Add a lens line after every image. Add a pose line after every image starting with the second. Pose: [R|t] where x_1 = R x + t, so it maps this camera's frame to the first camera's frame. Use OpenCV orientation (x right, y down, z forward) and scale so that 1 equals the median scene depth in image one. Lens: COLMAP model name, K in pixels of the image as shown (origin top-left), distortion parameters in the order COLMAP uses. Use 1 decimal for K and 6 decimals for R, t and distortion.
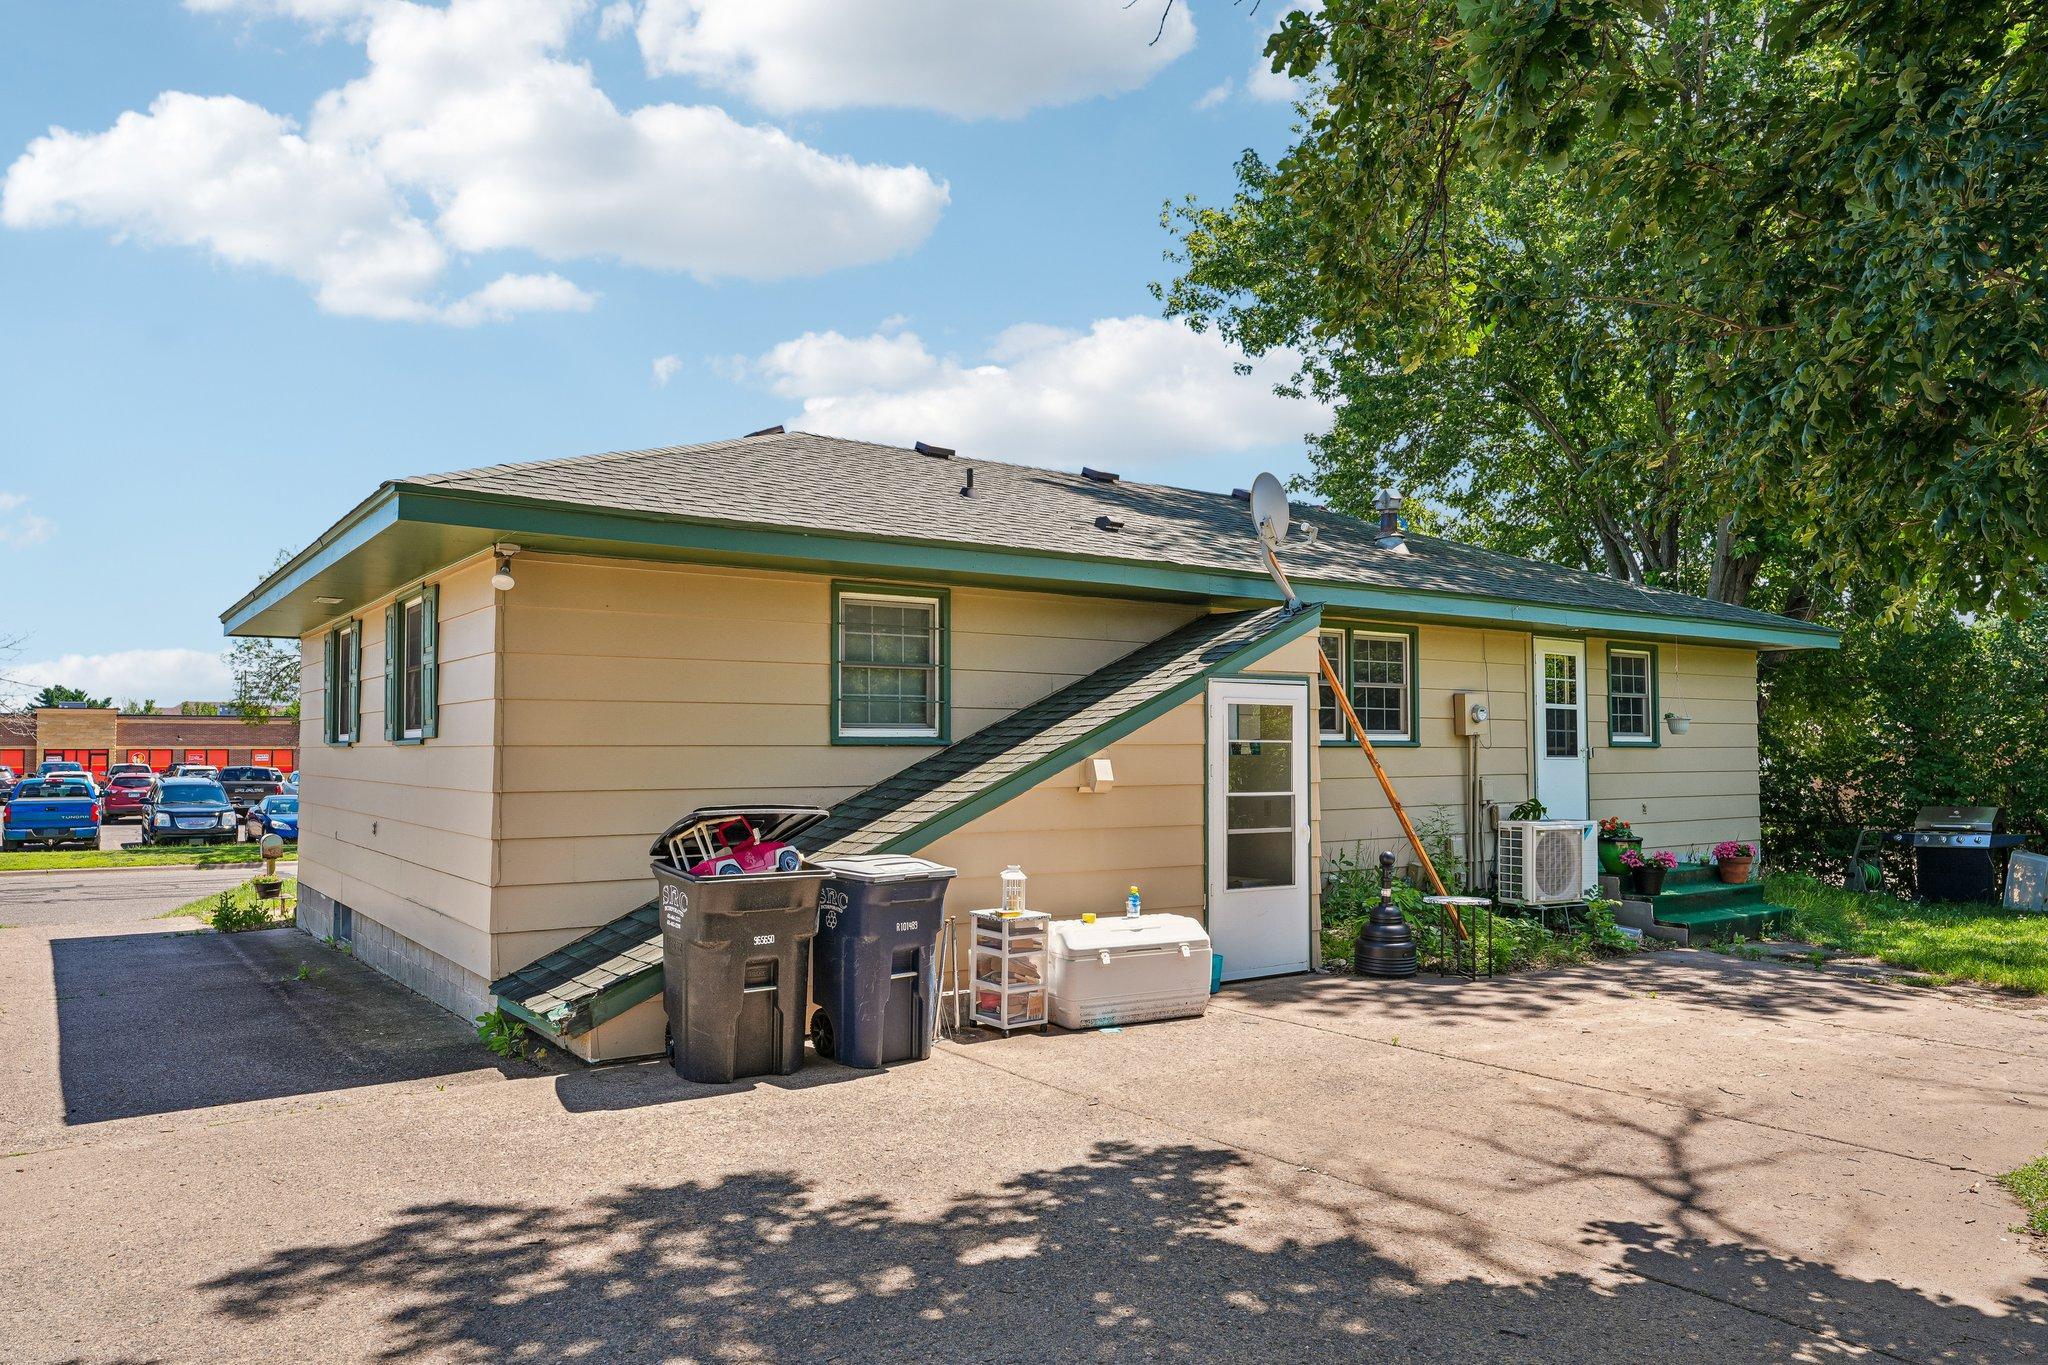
lens RADIAL K [[1288.2, 0, 1039.7], [0, 1288.2, 714.2], [0, 0, 1]] dist [-0.039872, 0.002365]
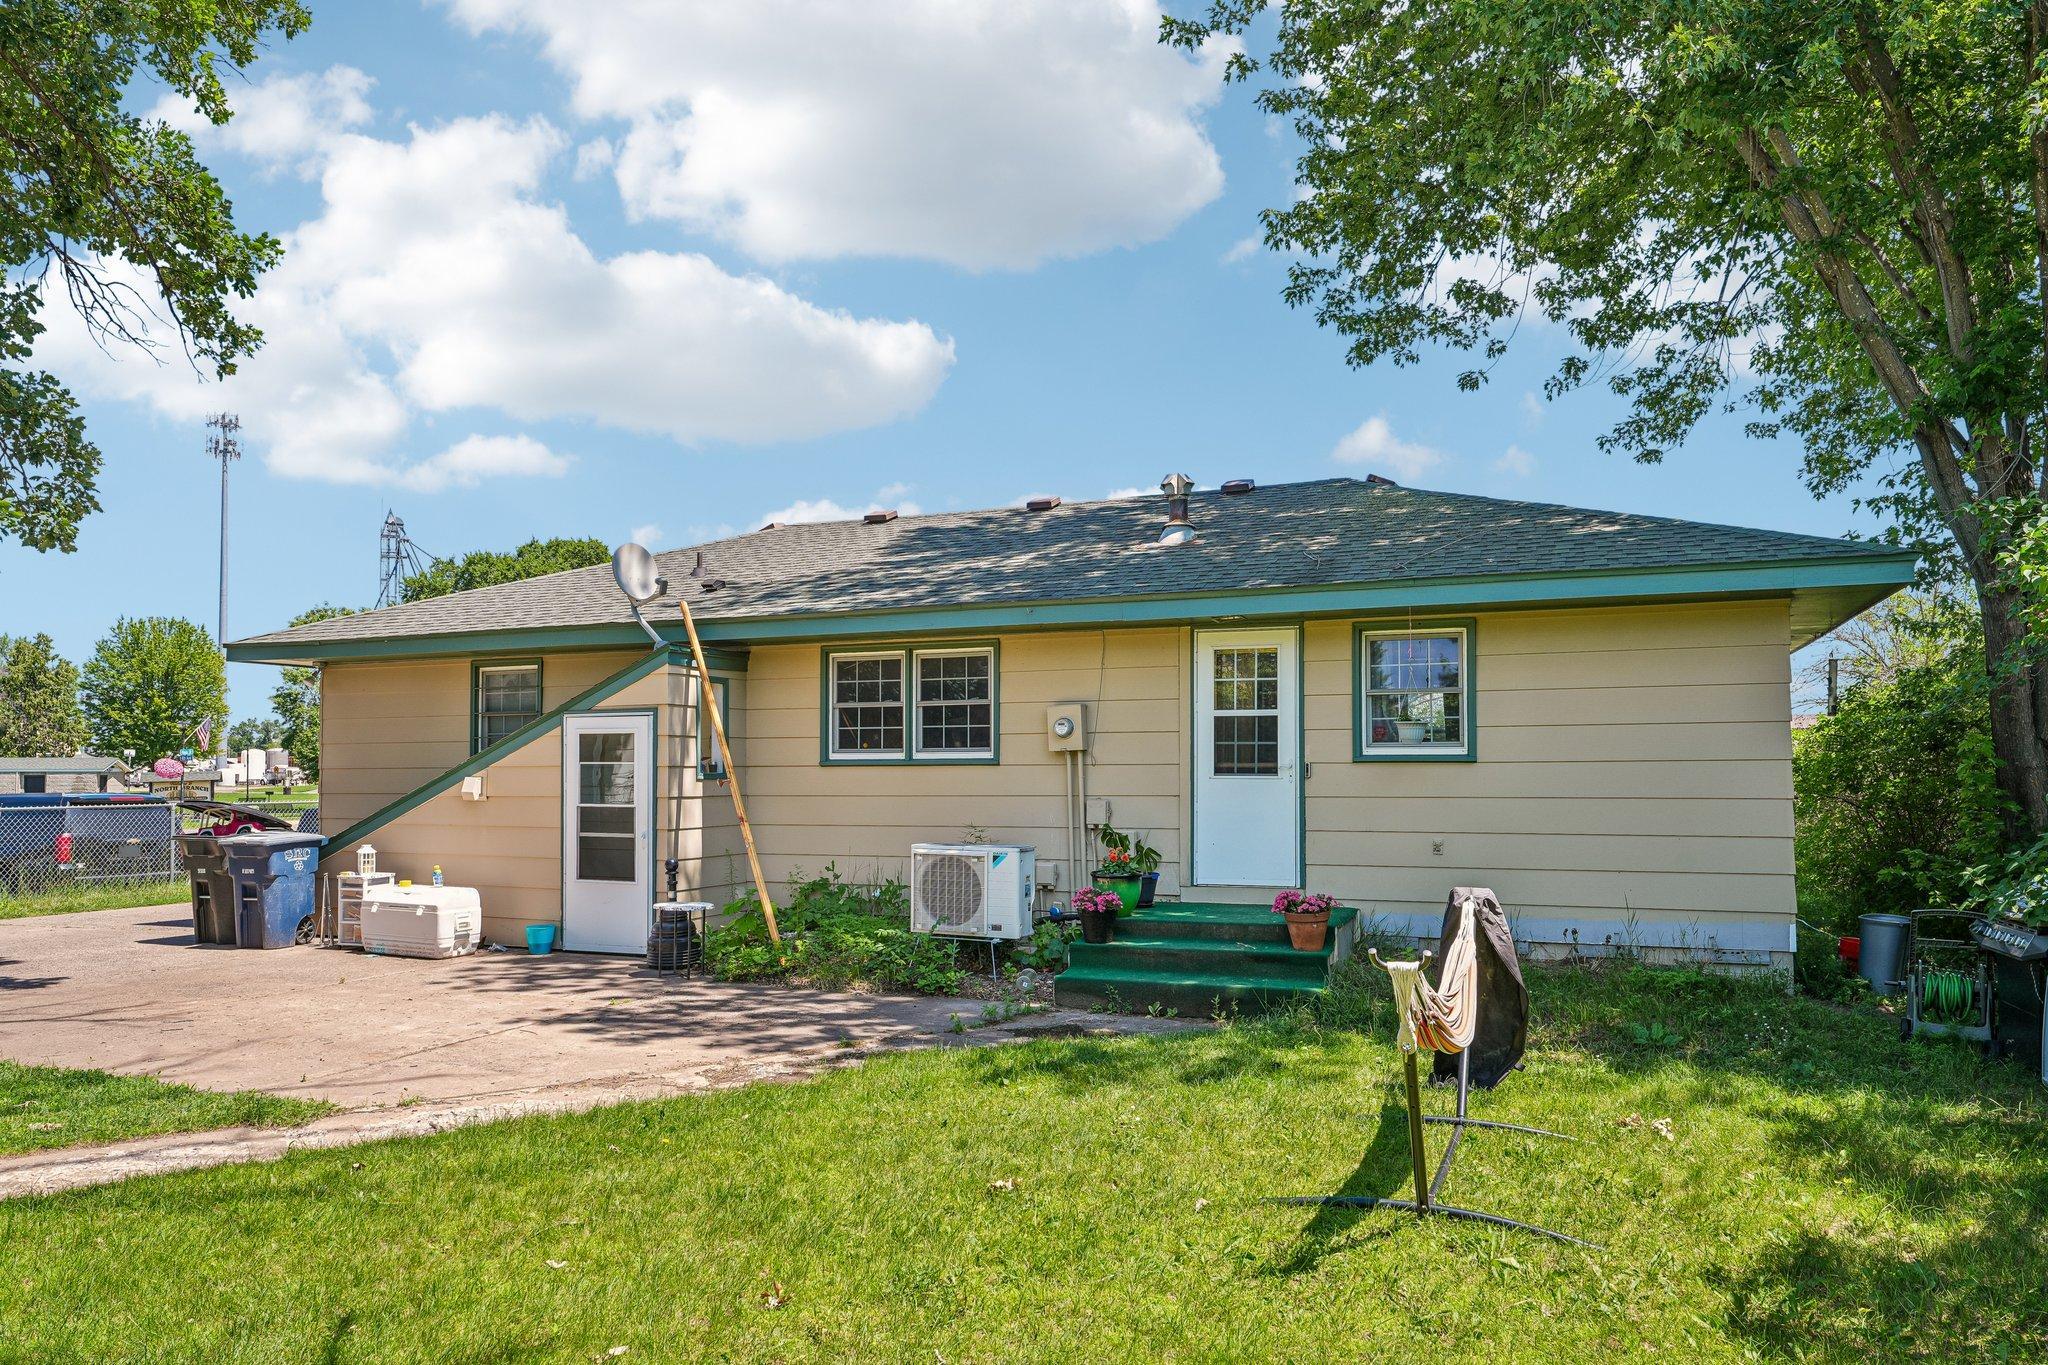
lens RADIAL K [[1361.3, 0, 1137.3], [0, 1361.3, 693.4], [0, 0, 1]] dist [0.001382, 0.002778]
pose [[0.589058, -0.048476, -0.806636, 1.489883], [0.026246, 0.998820, -0.040859, 0.021007], [0.807665, 0.002897, 0.589635, 0.617554]]
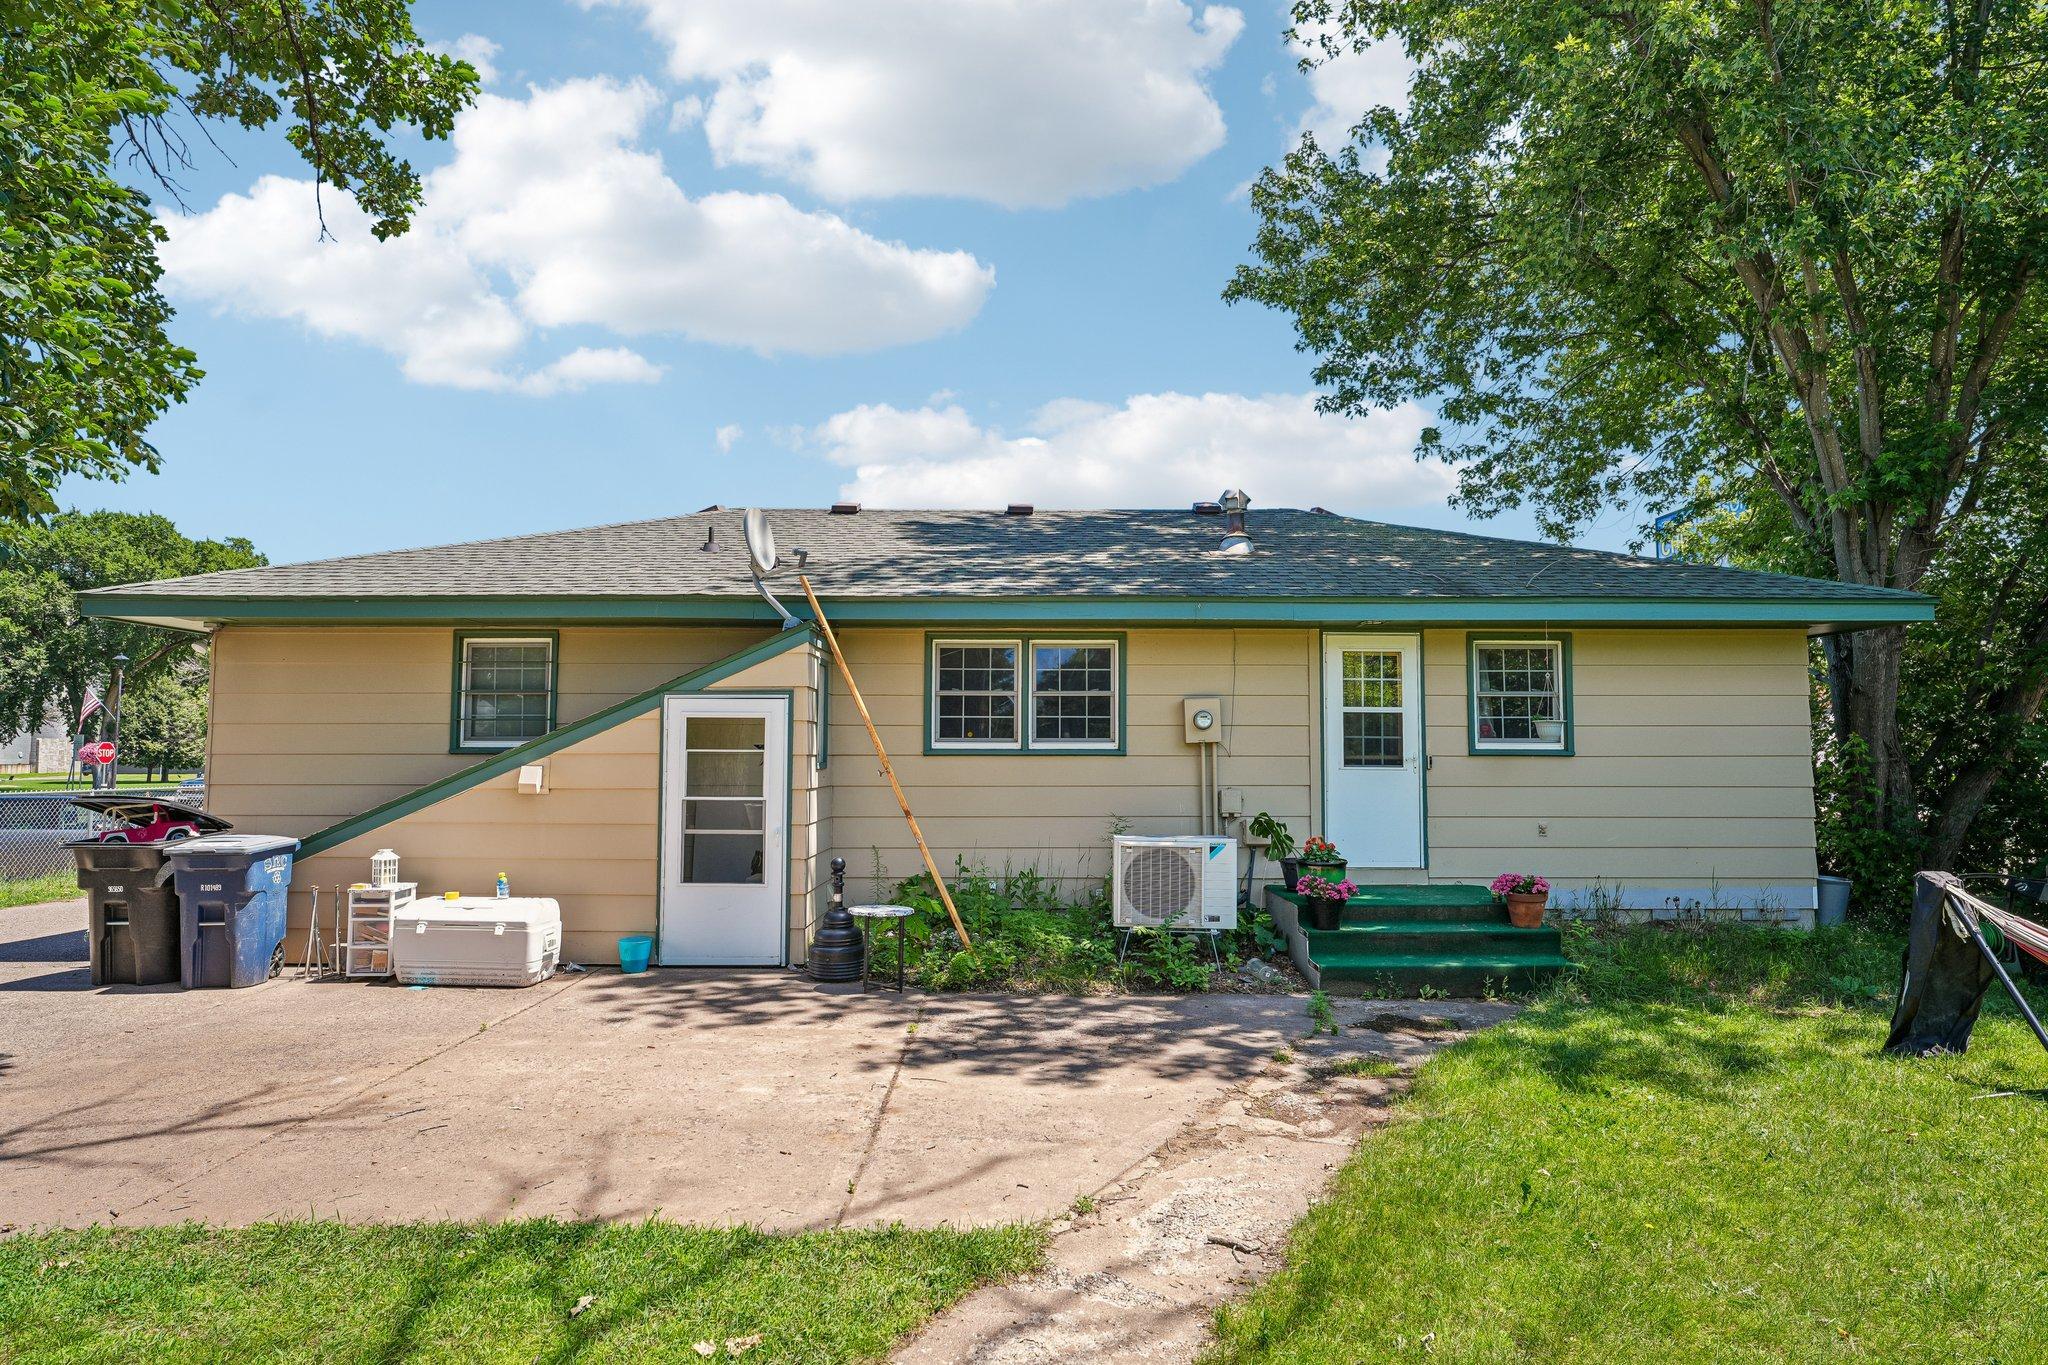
lens RADIAL K [[1090.7, 0, 1025.9], [0, 1090.7, 673.1], [0, 0, 1]] dist [-0.000380, -0.000287]
pose [[0.844806, -0.040745, -0.533520, 0.855189], [0.013532, 0.998404, -0.054821, 0.009406], [0.534902, 0.039094, 0.844009, 0.329556]]
